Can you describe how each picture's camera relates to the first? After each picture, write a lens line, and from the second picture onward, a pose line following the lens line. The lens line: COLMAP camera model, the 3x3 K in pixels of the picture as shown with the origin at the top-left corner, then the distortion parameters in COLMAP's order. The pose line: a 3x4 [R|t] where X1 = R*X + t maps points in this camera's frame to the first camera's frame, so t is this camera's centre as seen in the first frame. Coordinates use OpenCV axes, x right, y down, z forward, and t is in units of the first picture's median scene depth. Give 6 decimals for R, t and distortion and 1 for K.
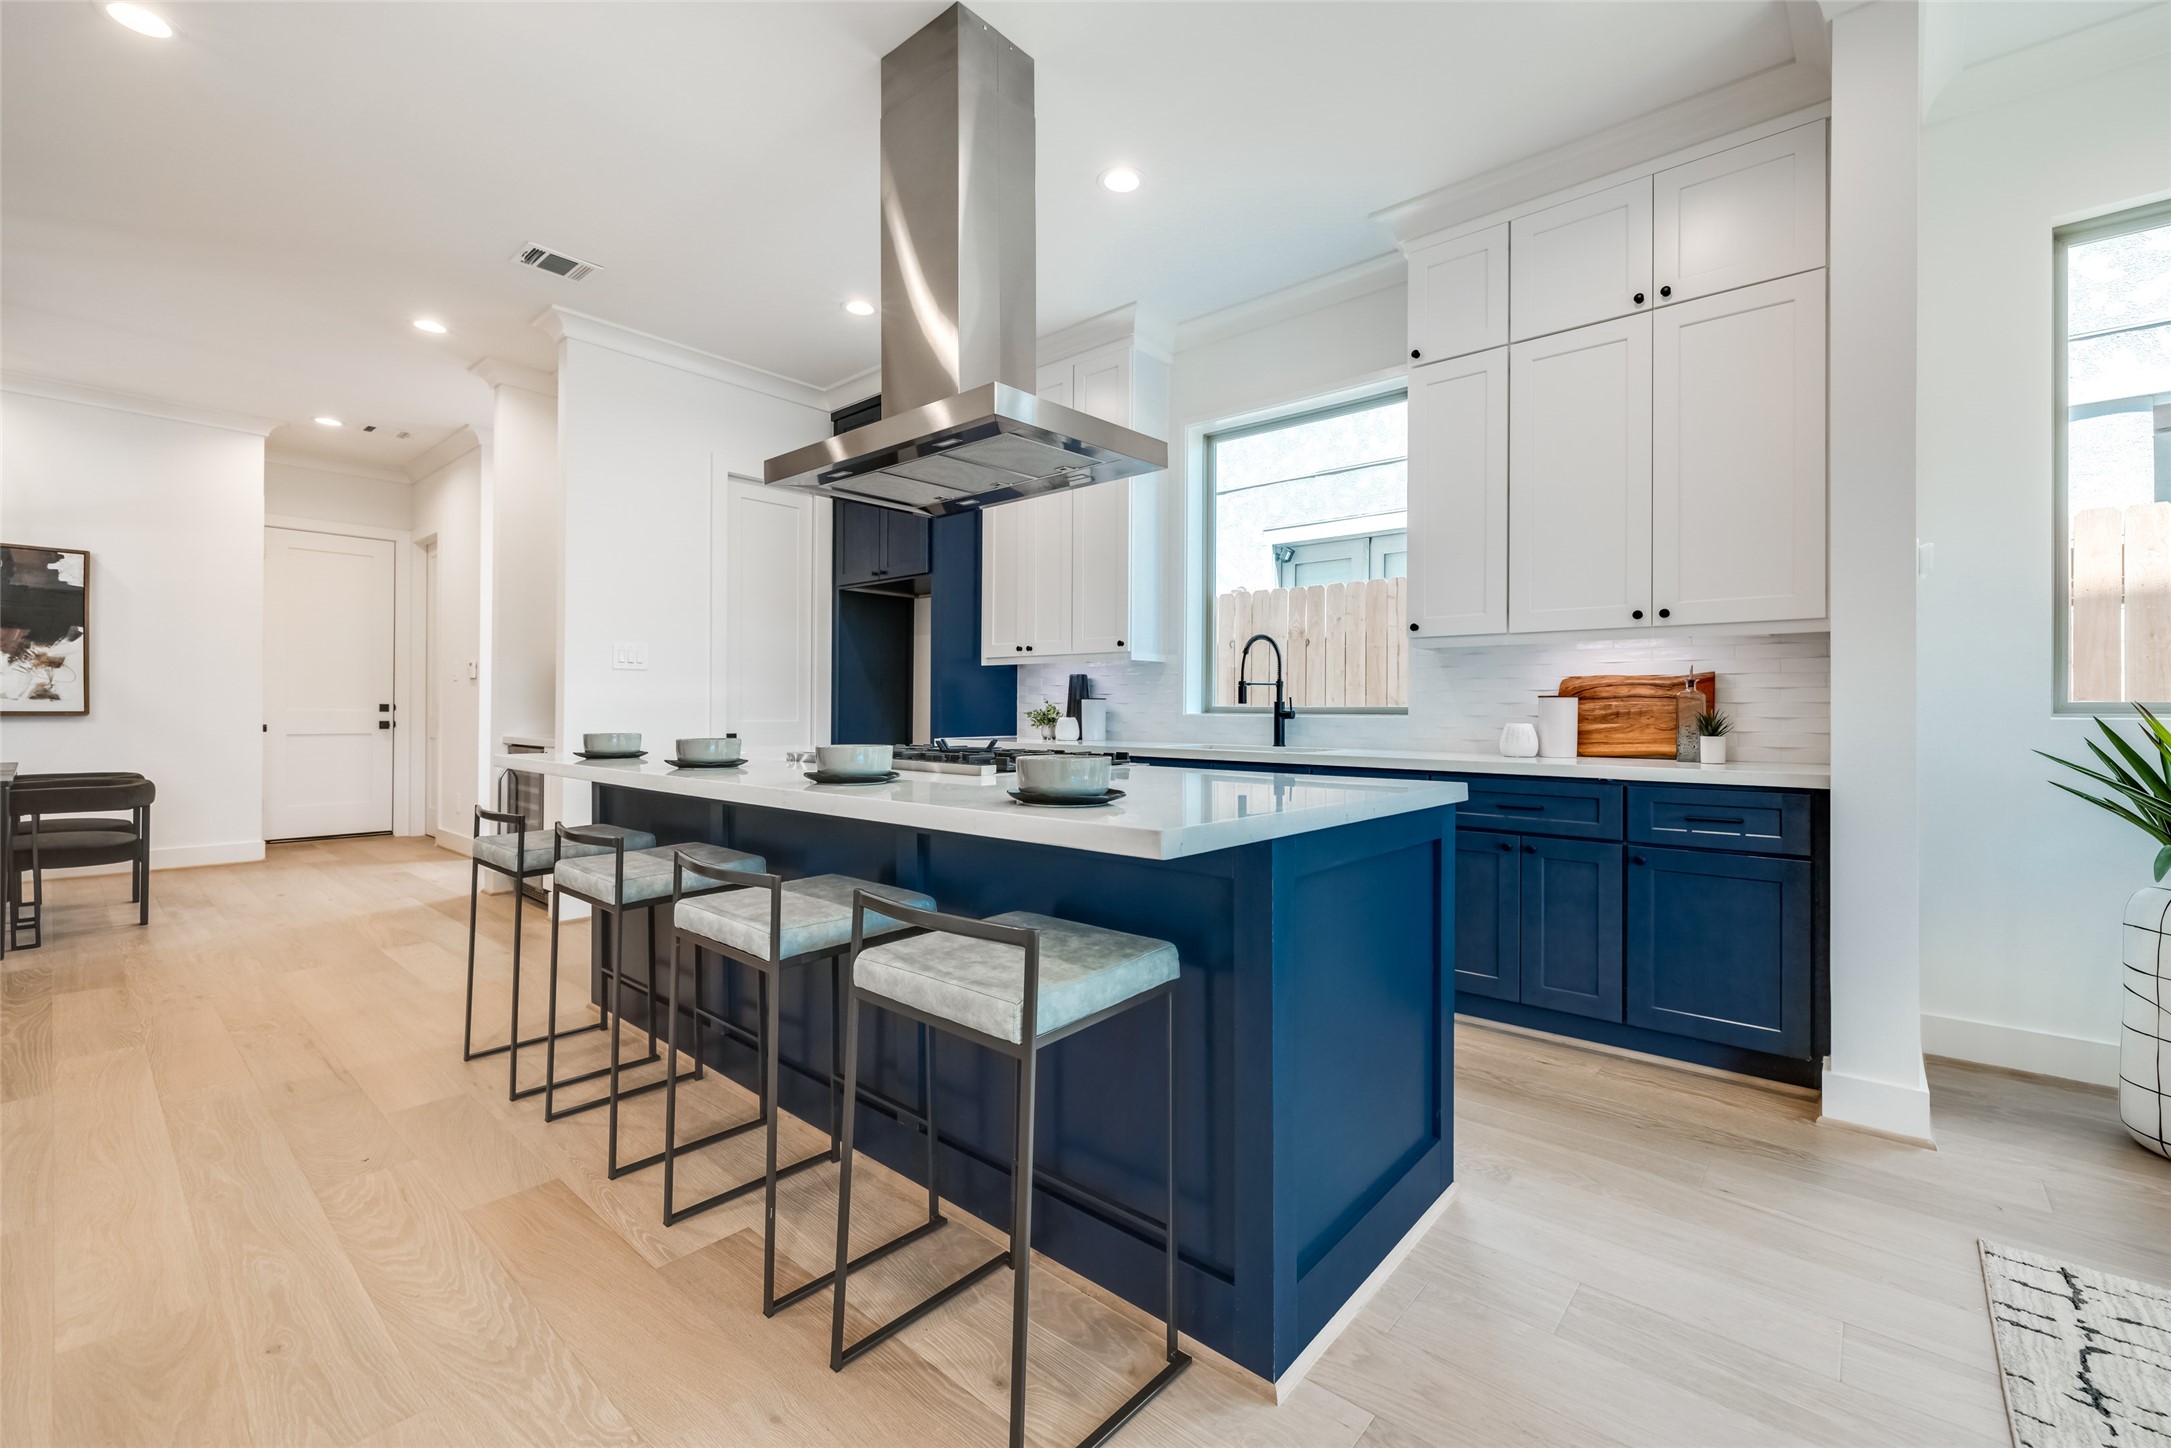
lens RADIAL K [[905.4, 0, 1088.0], [0, 905.4, 692.6], [0, 0, 1]] dist [0.001971, -0.001145]
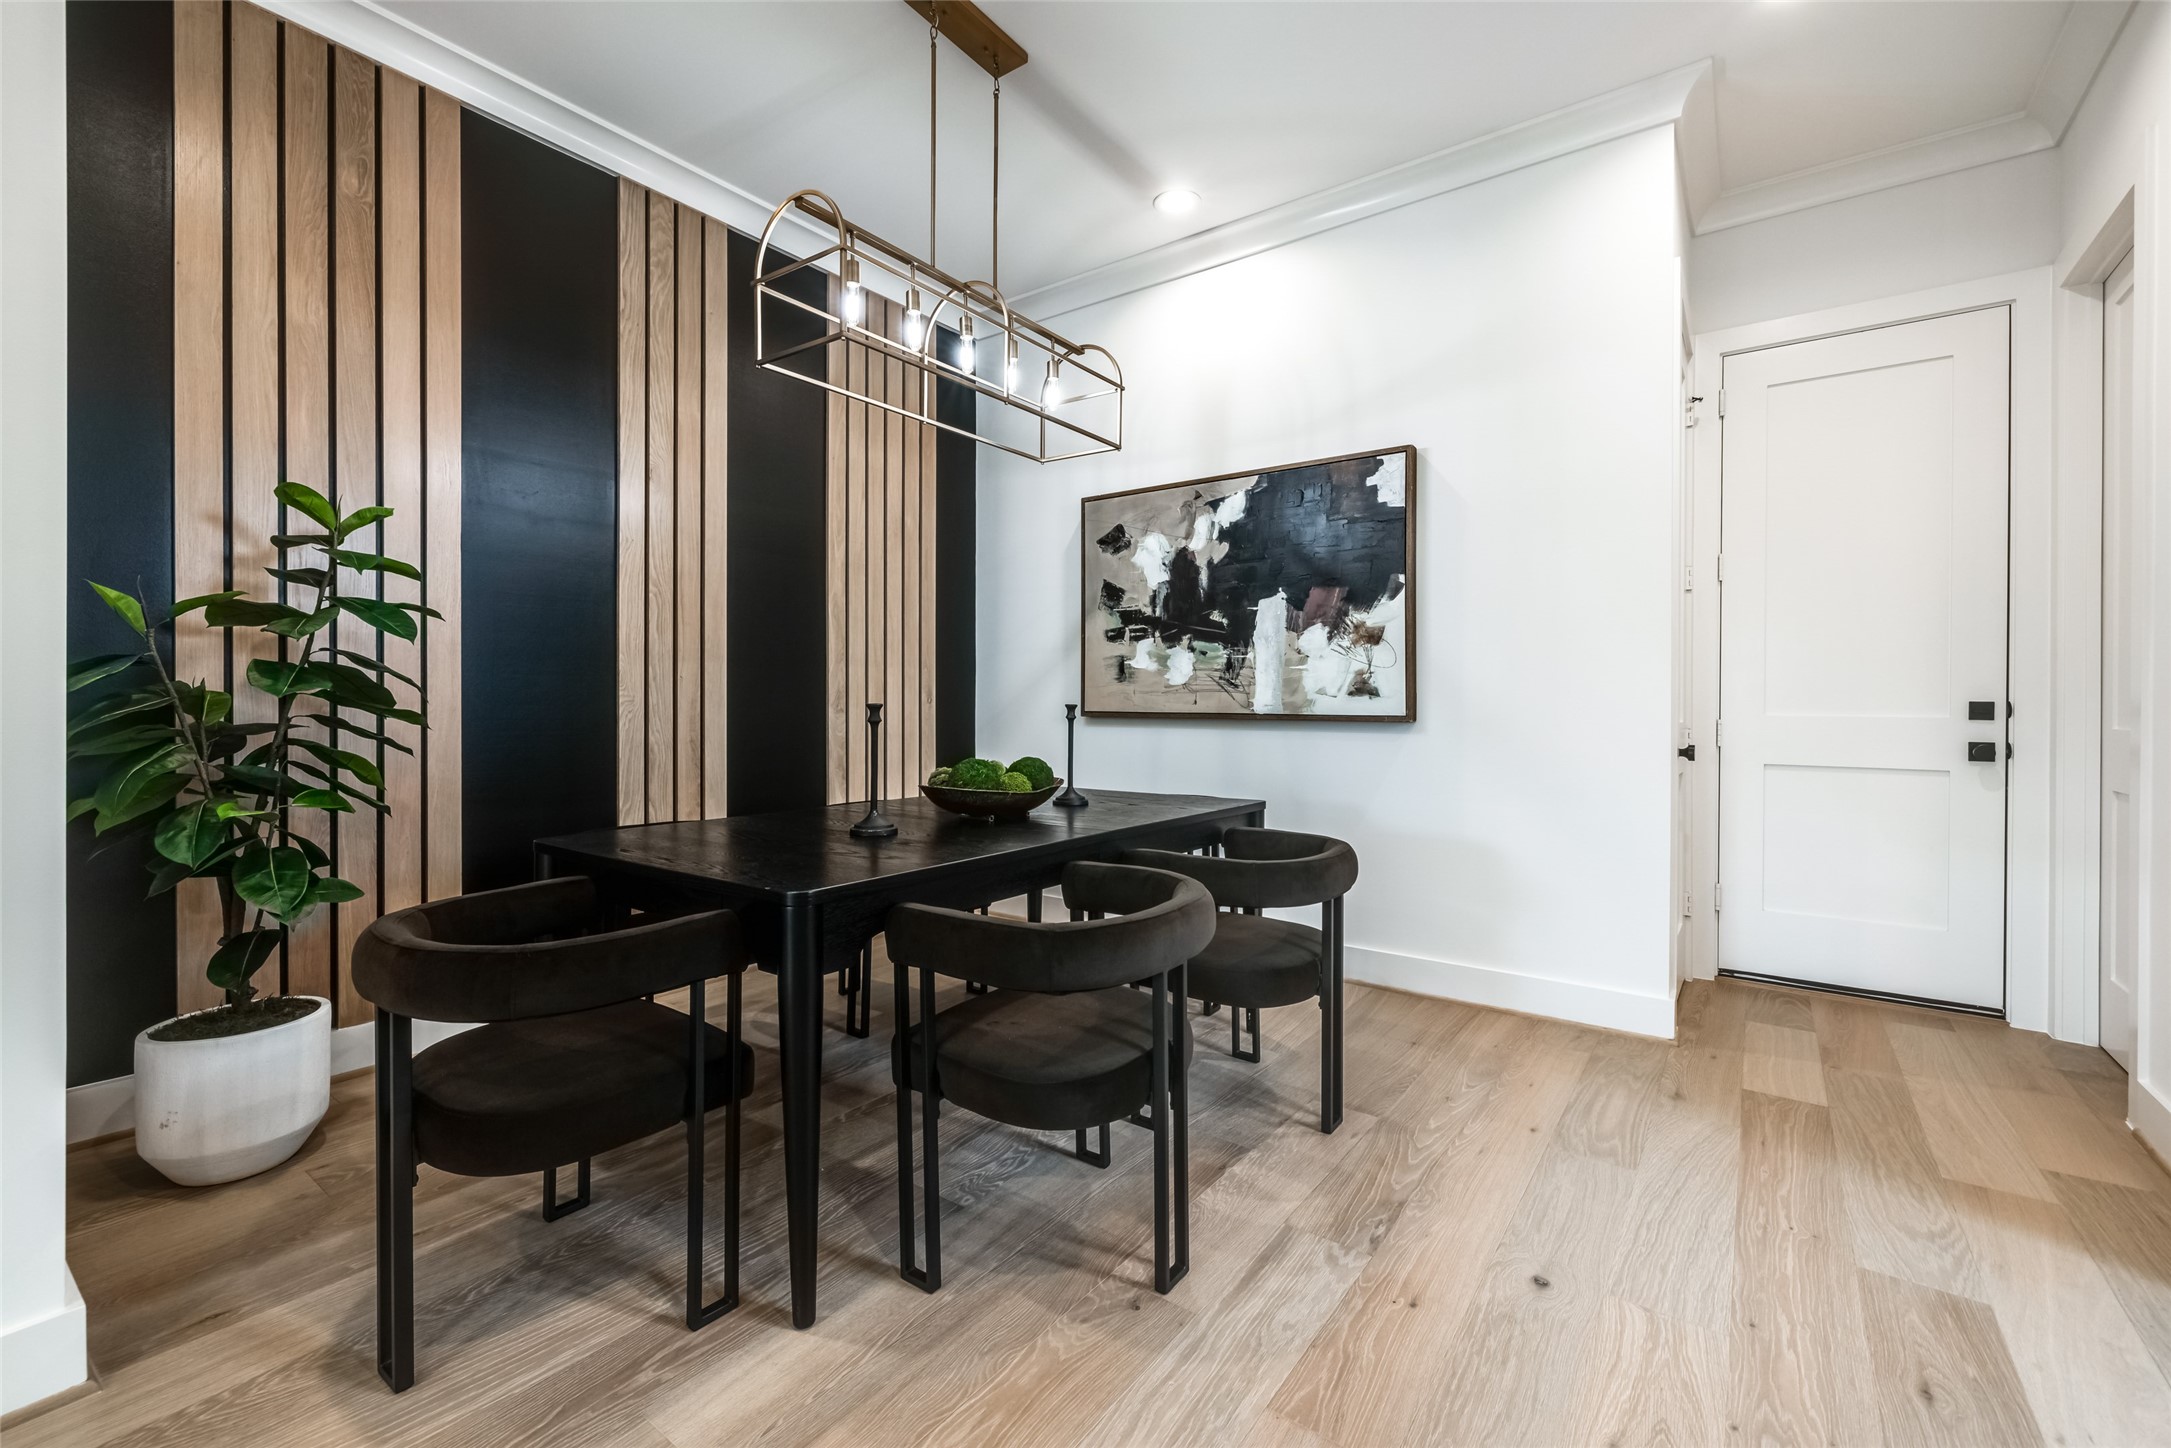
lens RADIAL K [[947.8, 0, 1078.0], [0, 947.8, 719.5], [0, 0, 1]] dist [-0.000998, -0.000512]
pose [[0.091714, 0.009458, -0.995740, -0.582475], [0.015396, 0.999822, 0.010915, 0.014948], [0.995666, -0.016331, 0.091552, 0.833737]]
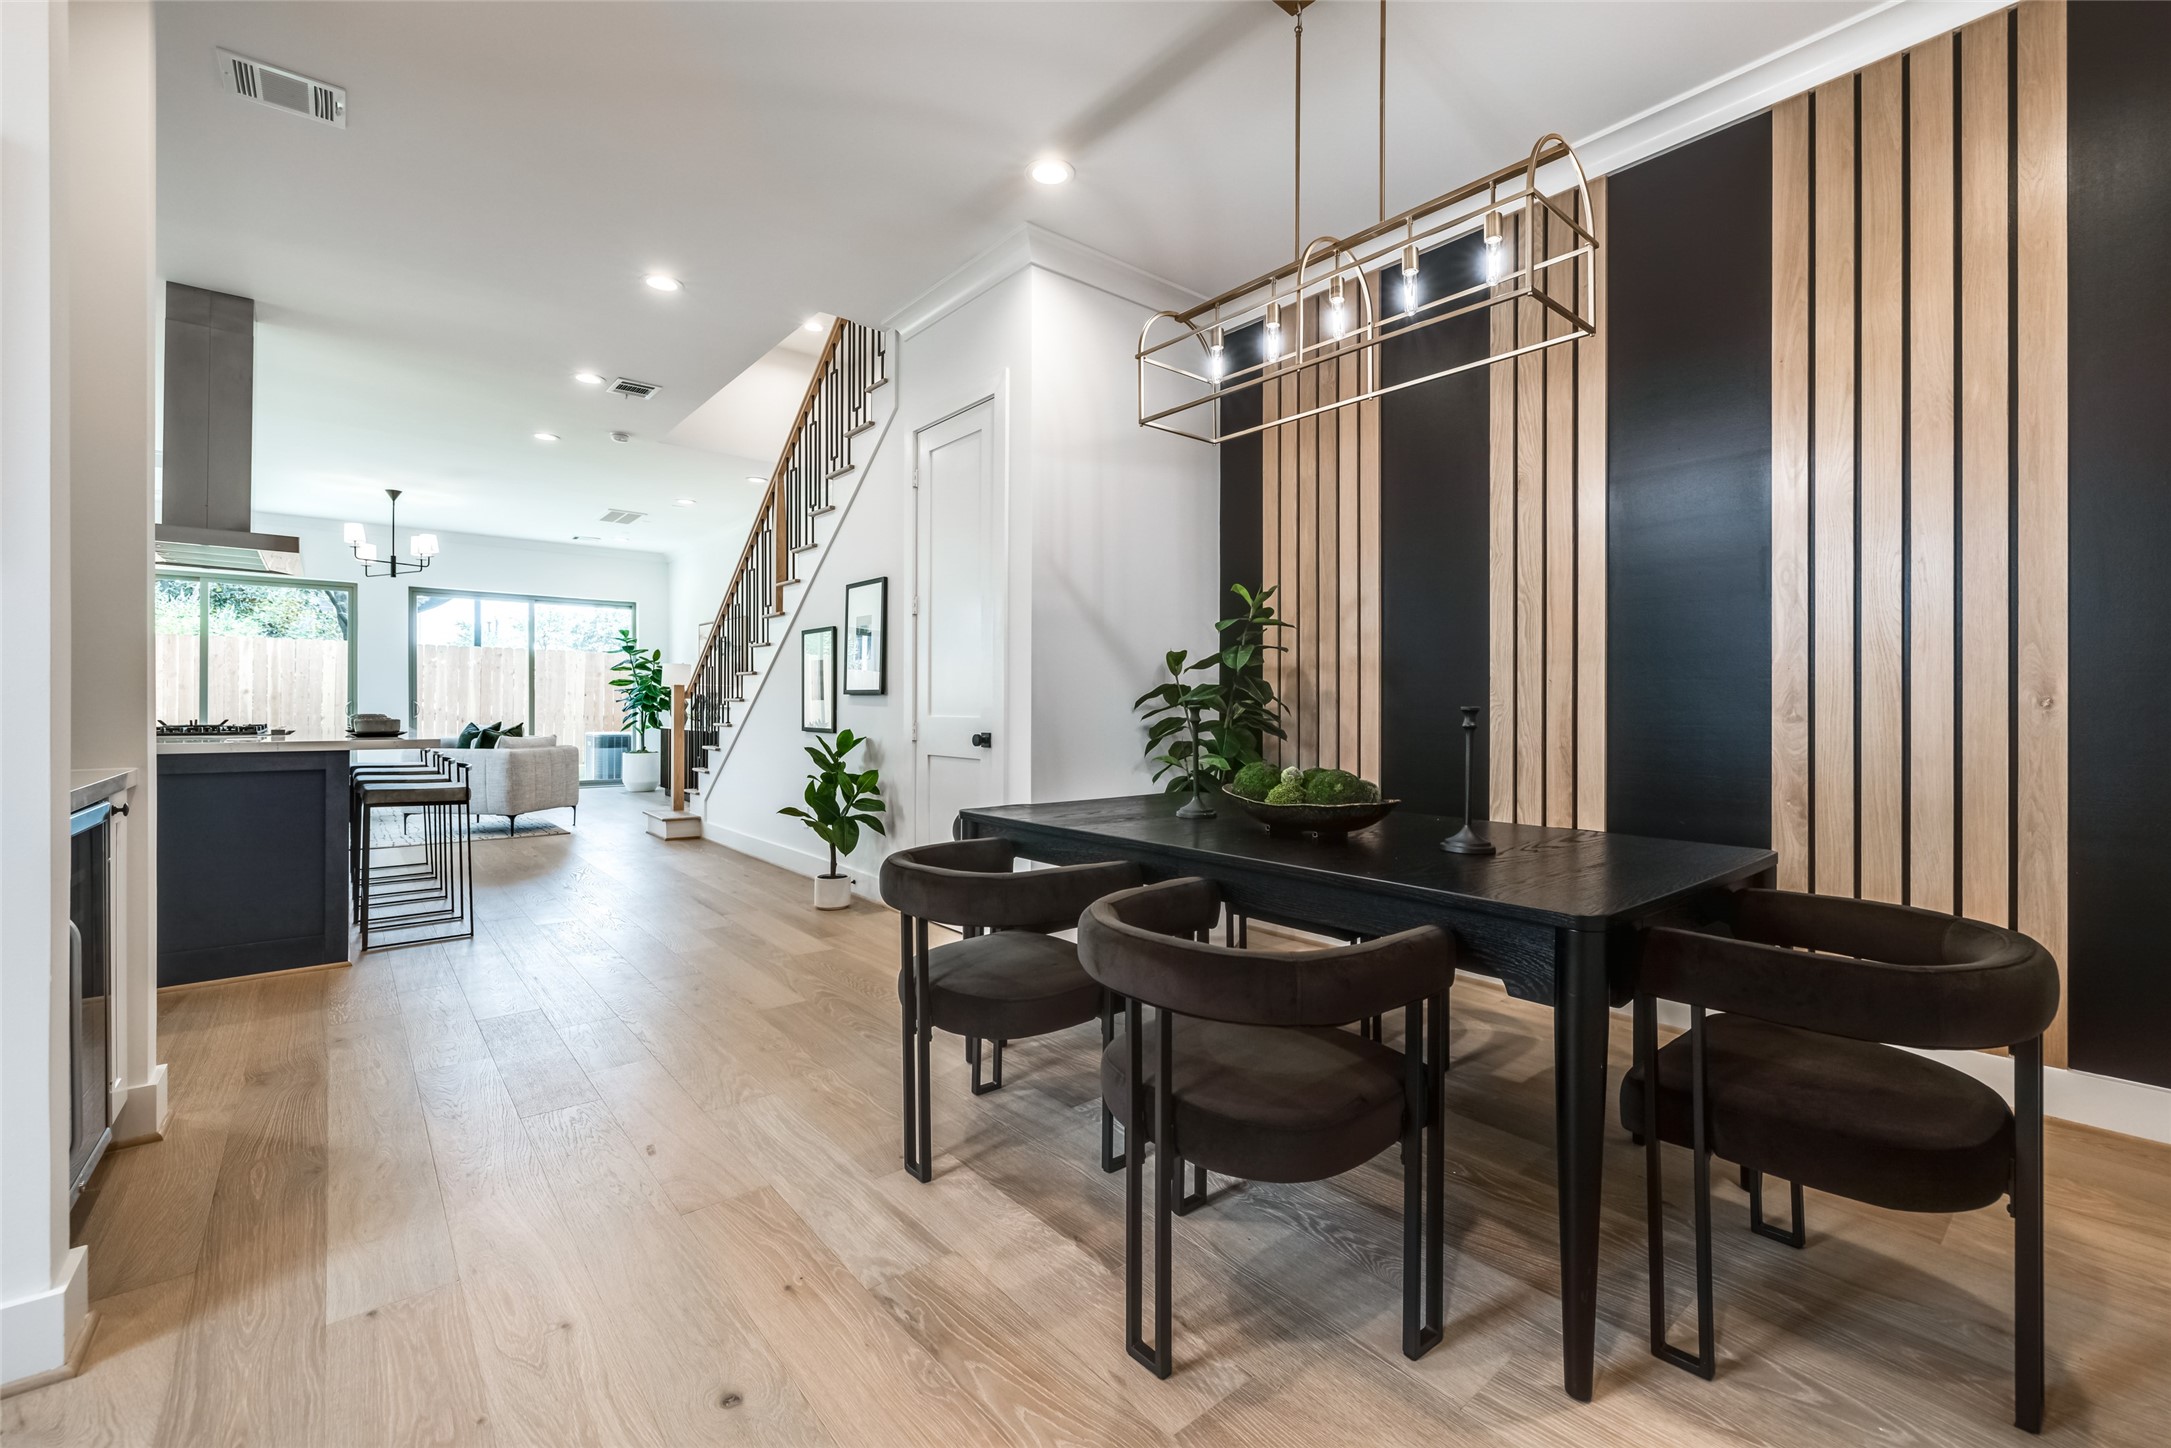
lens RADIAL K [[905.4, 0, 1093.6], [0, 905.4, 709.9], [0, 0, 1]] dist [0.001971, -0.001145]
pose [[-0.988087, -0.009608, 0.153594, -1.093047], [-0.011381, 0.999878, -0.010670, 0.018350], [-0.153473, -0.012290, -0.988076, 1.321190]]
